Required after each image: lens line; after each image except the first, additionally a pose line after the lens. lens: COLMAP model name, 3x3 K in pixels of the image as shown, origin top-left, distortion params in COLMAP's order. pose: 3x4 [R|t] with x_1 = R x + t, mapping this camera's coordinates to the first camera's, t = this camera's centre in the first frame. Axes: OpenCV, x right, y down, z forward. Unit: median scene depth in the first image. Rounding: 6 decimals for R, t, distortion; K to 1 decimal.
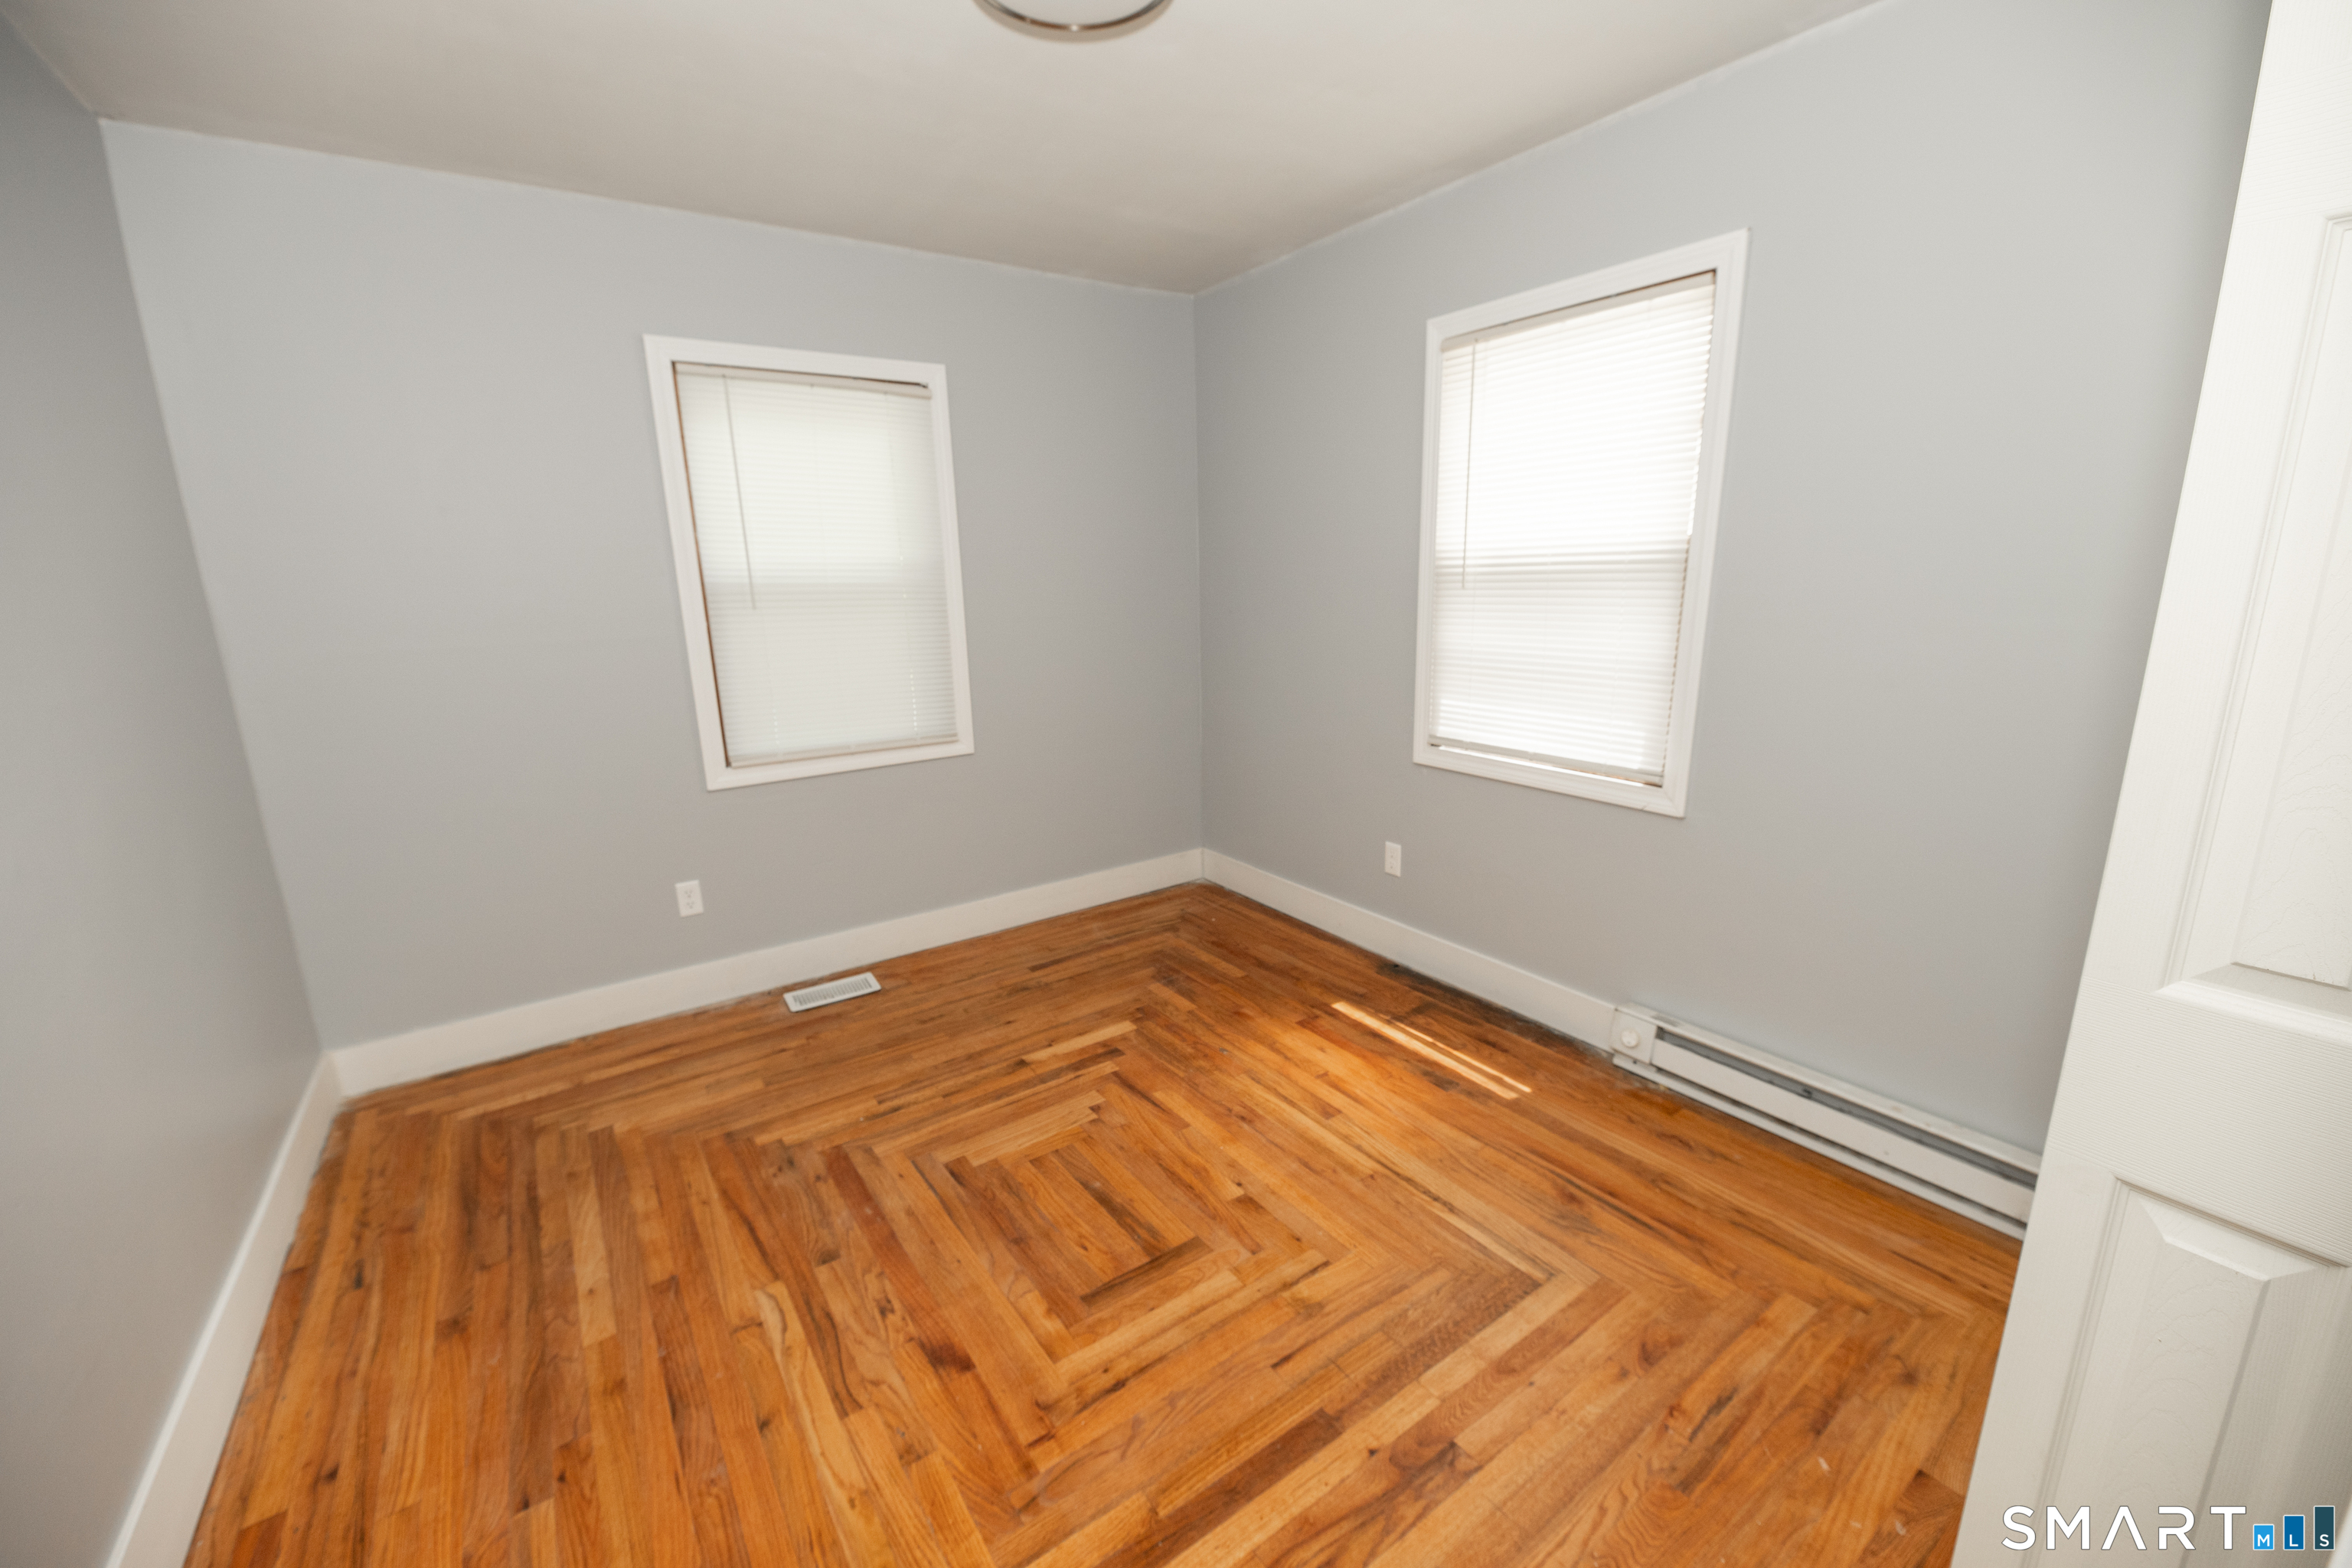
lens RADIAL K [[935.8, 0, 1178.6], [0, 935.8, 789.2], [0, 0, 1]] dist [0.001266, -0.005121]
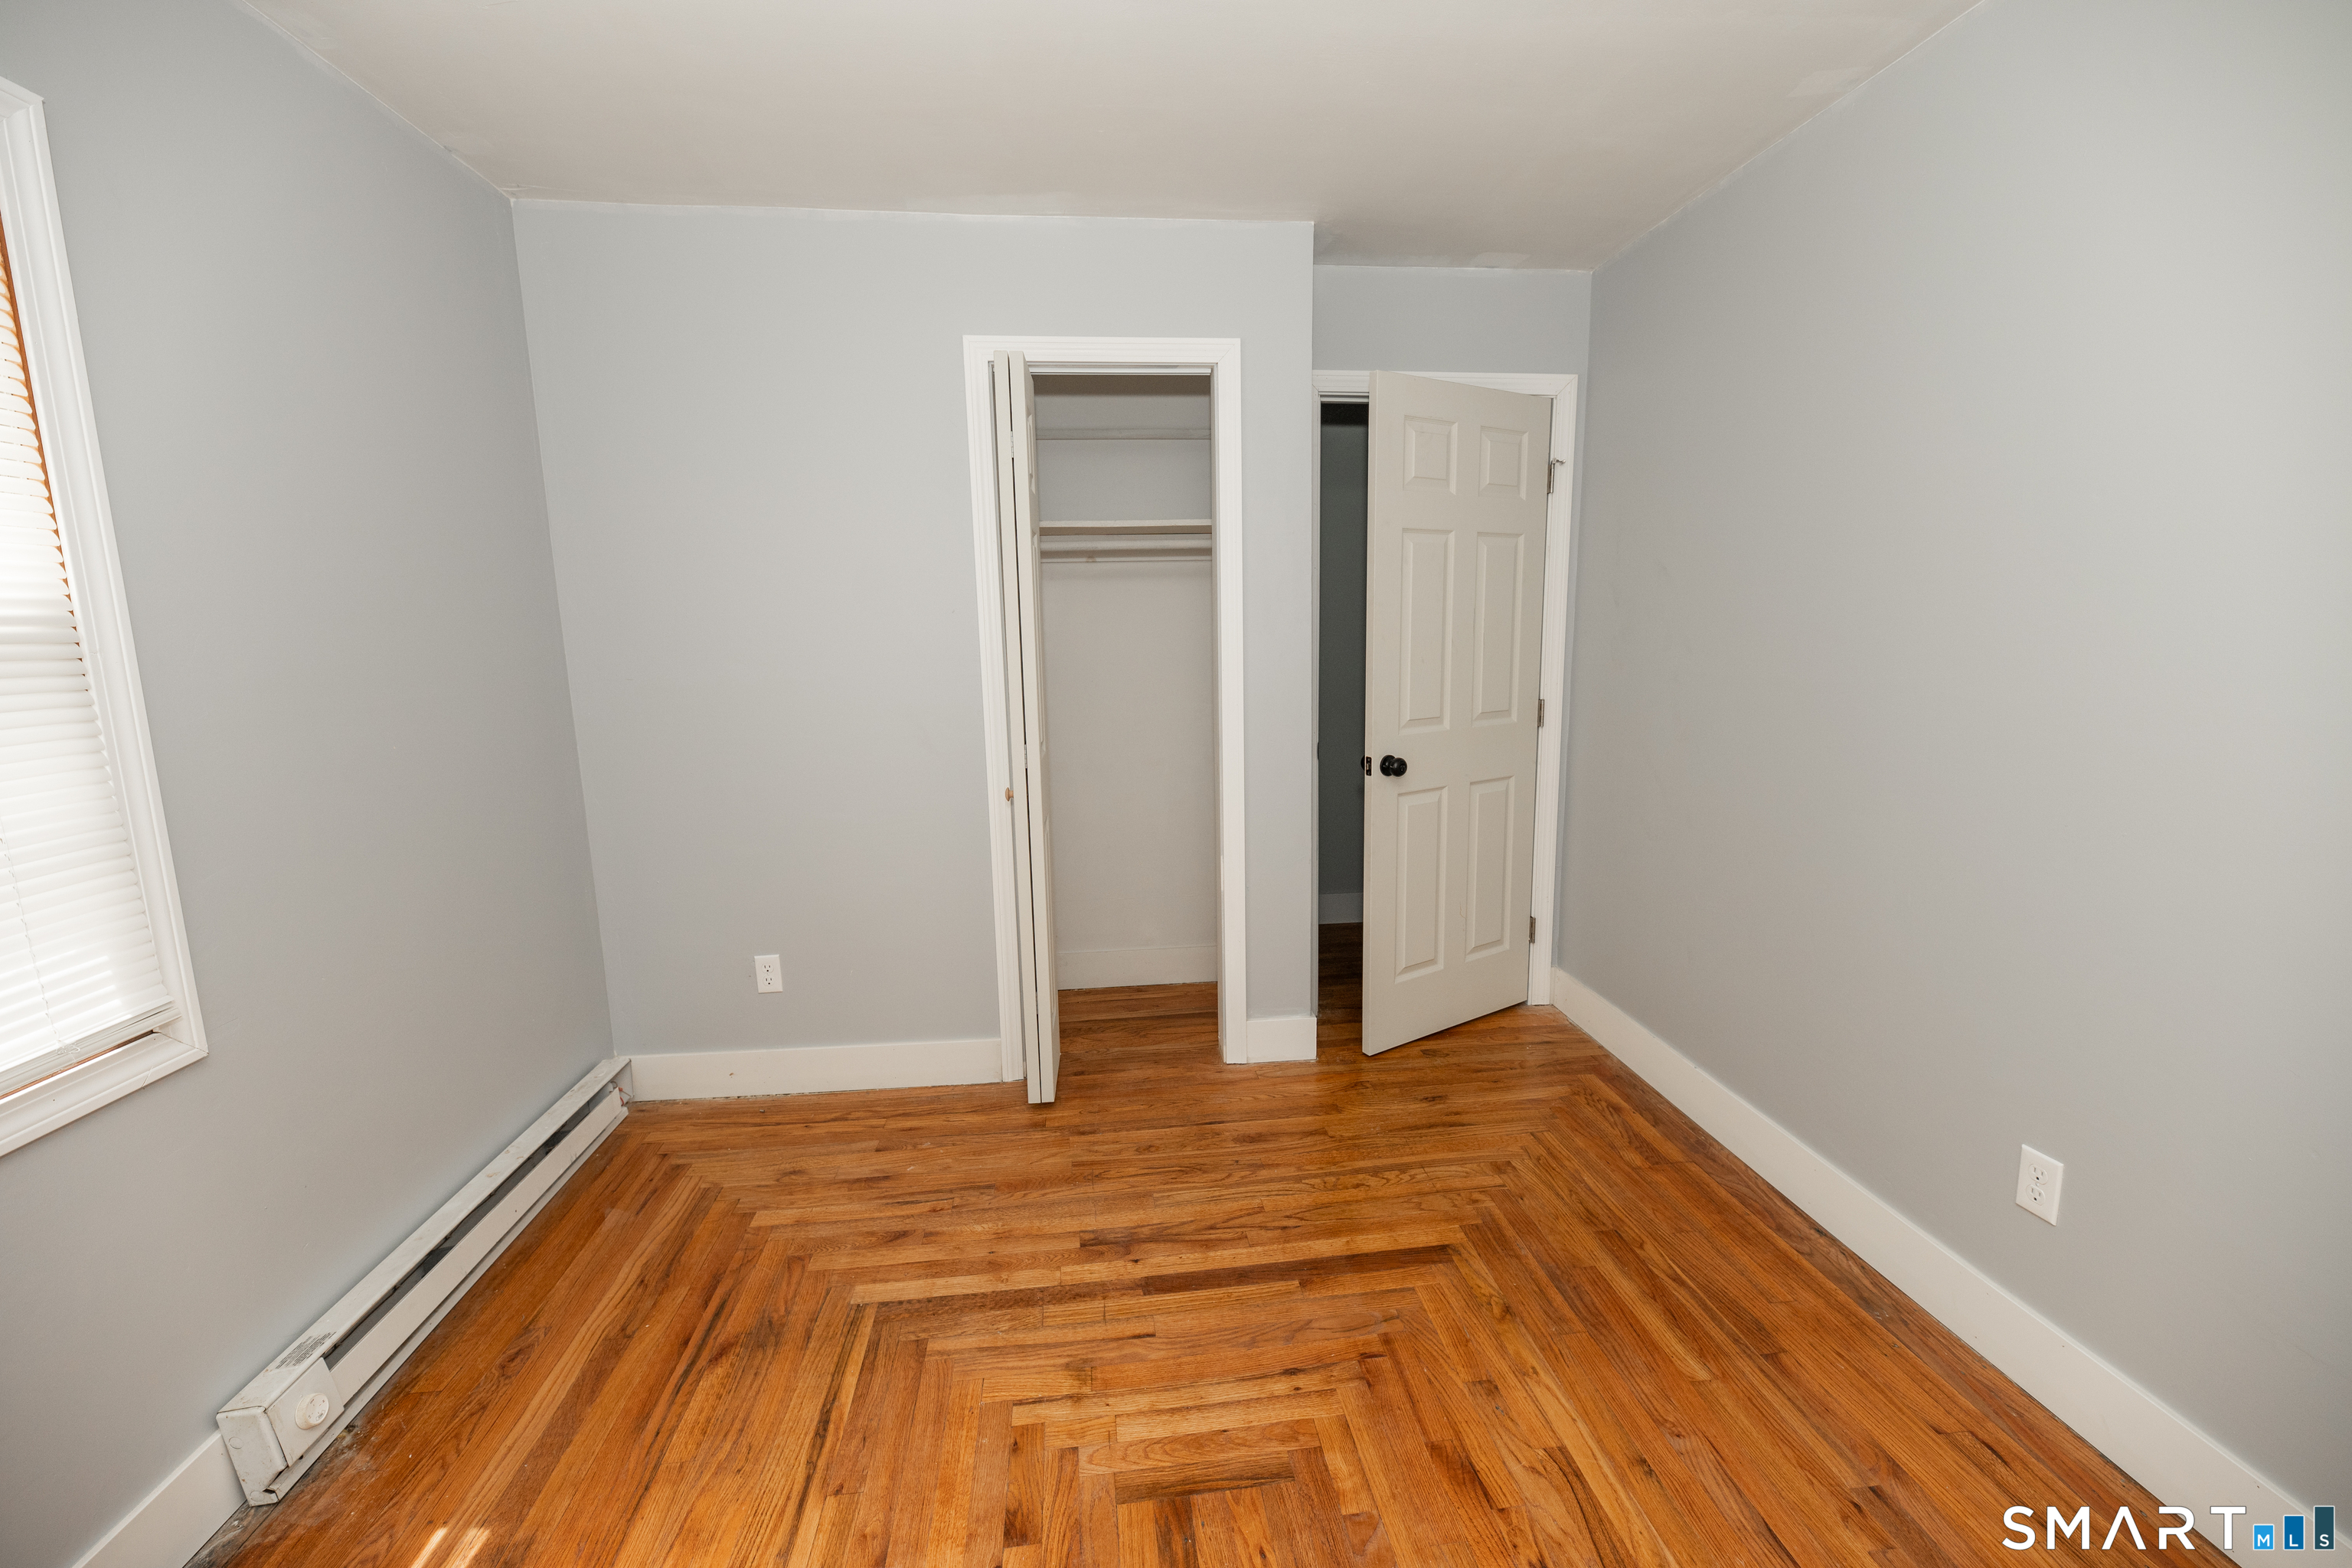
lens RADIAL K [[937.2, 0, 1181.8], [0, 937.2, 778.3], [0, 0, 1]] dist [0.001430, -0.004946]
pose [[-0.878508, -0.039484, 0.476094, -0.375193], [0.146410, 0.926371, 0.346988, -0.320076], [-0.454740, 0.374536, -0.808043, 1.437656]]
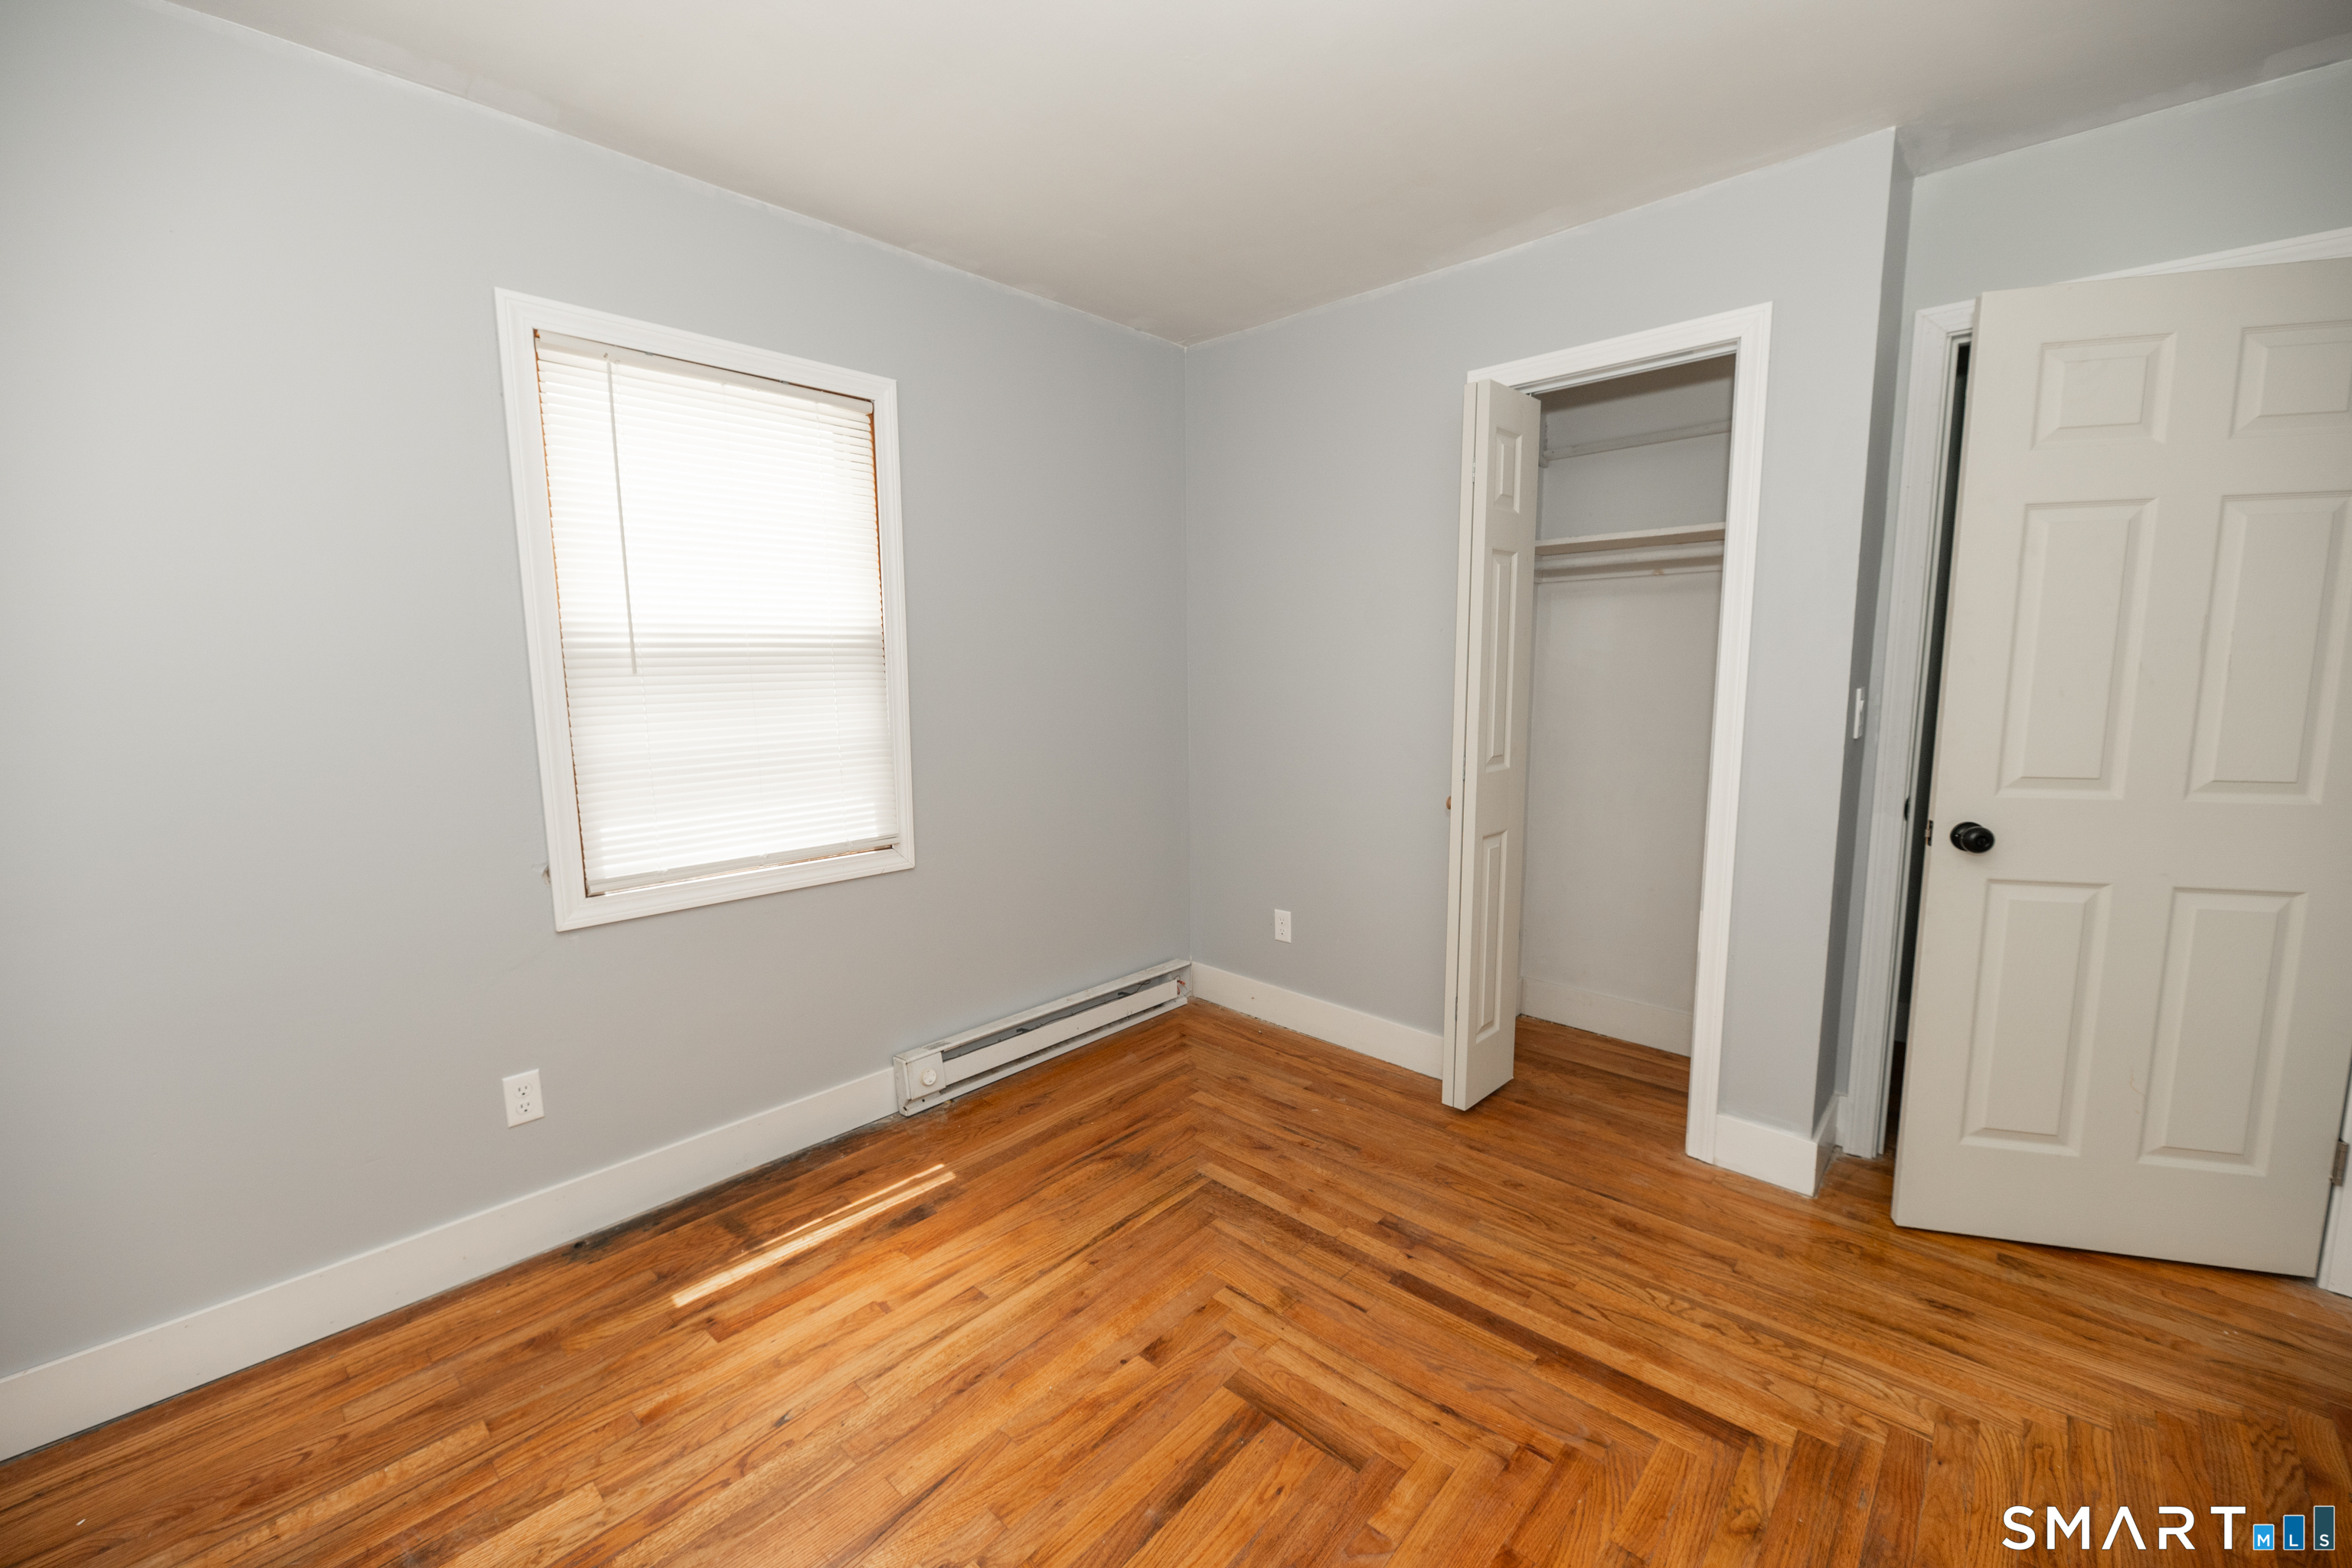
lens RADIAL K [[935.8, 0, 1178.6], [0, 935.8, 789.2], [0, 0, 1]] dist [0.001266, -0.005121]
pose [[-0.213277, -0.108018, 0.971002, -0.796259], [0.238029, 0.958176, 0.158873, -0.210059], [-0.947552, 0.265011, -0.178645, 1.107305]]
